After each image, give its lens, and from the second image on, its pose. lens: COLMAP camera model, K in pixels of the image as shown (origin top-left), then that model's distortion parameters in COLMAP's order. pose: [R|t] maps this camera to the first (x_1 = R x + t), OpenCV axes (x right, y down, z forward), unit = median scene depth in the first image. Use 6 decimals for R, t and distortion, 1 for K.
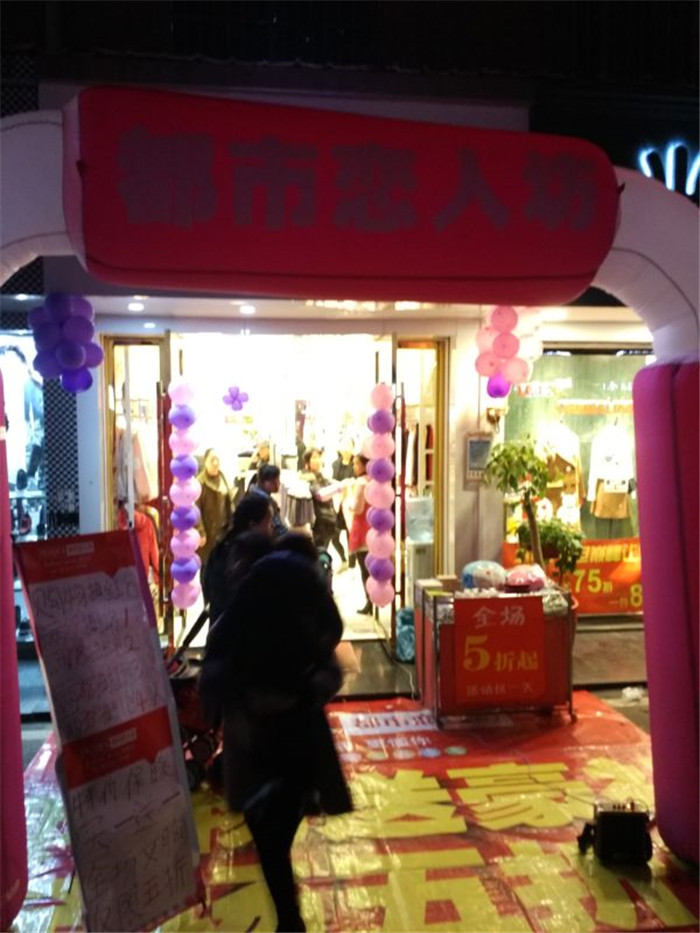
lens RADIAL K [[832.3, 0, 350.0], [0, 832.3, 466.5], [0, 0, 1]] dist [0.129313, -0.249323]
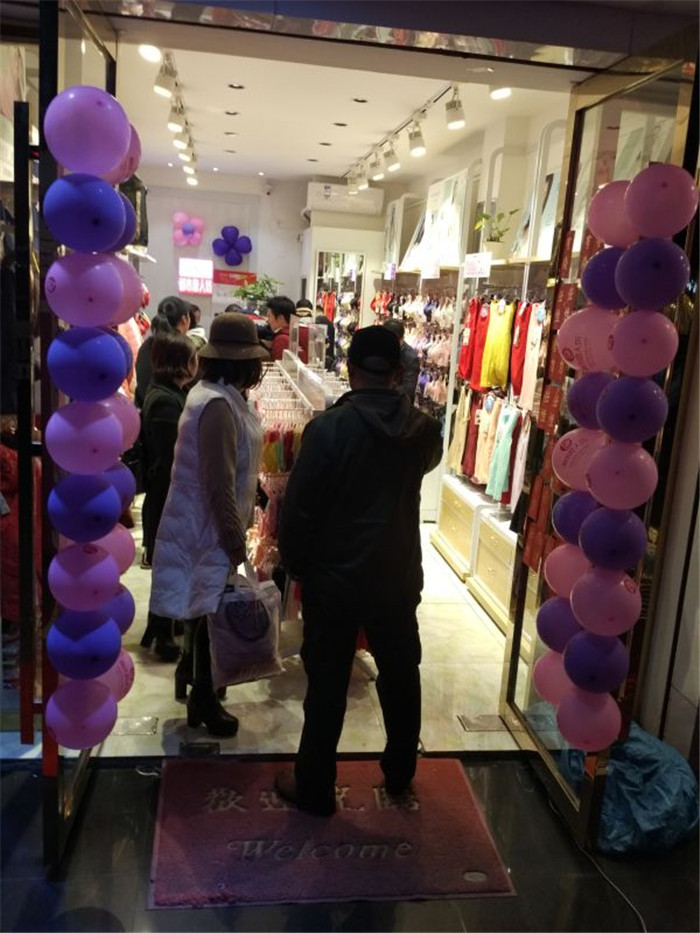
lens RADIAL K [[832.3, 0, 350.0], [0, 832.3, 466.5], [0, 0, 1]] dist [0.129313, -0.249323]
pose [[0.997451, 0.068283, 0.020686, -0.084843], [-0.070534, 0.987387, 0.141748, -0.013471], [-0.010746, -0.142846, 0.989687, 0.579611]]
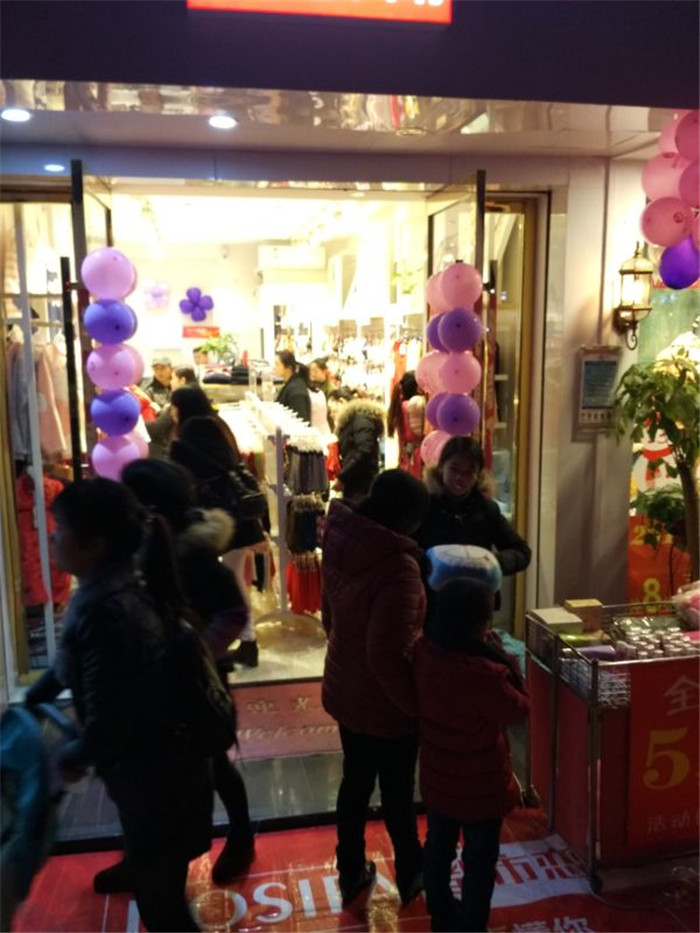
lens RADIAL K [[832.3, 0, 350.0], [0, 832.3, 466.5], [0, 0, 1]] dist [0.129313, -0.249323]
pose [[0.998894, -0.010813, 0.045760, -0.061112], [0.006137, 0.994856, 0.101117, -0.017740], [-0.046618, -0.100725, 0.993822, 0.385497]]
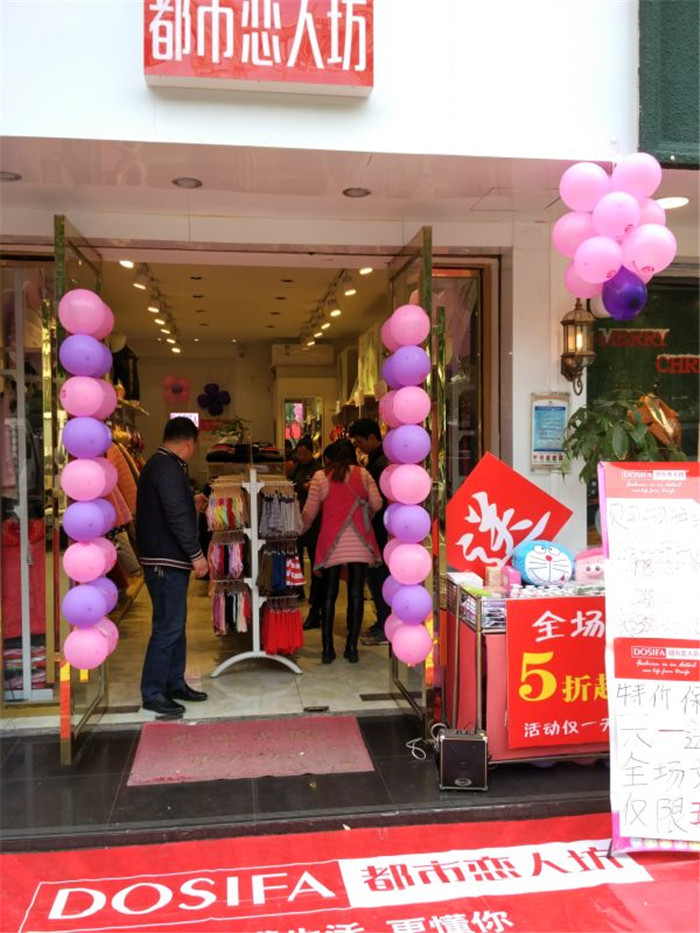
lens RADIAL K [[832.3, 0, 350.0], [0, 832.3, 466.5], [0, 0, 1]] dist [0.129313, -0.249323]
pose [[0.999987, -0.004750, 0.001655, -0.004442], [0.004816, 0.999084, -0.042532, 0.044623], [-0.001451, 0.042539, 0.999094, 0.345164]]
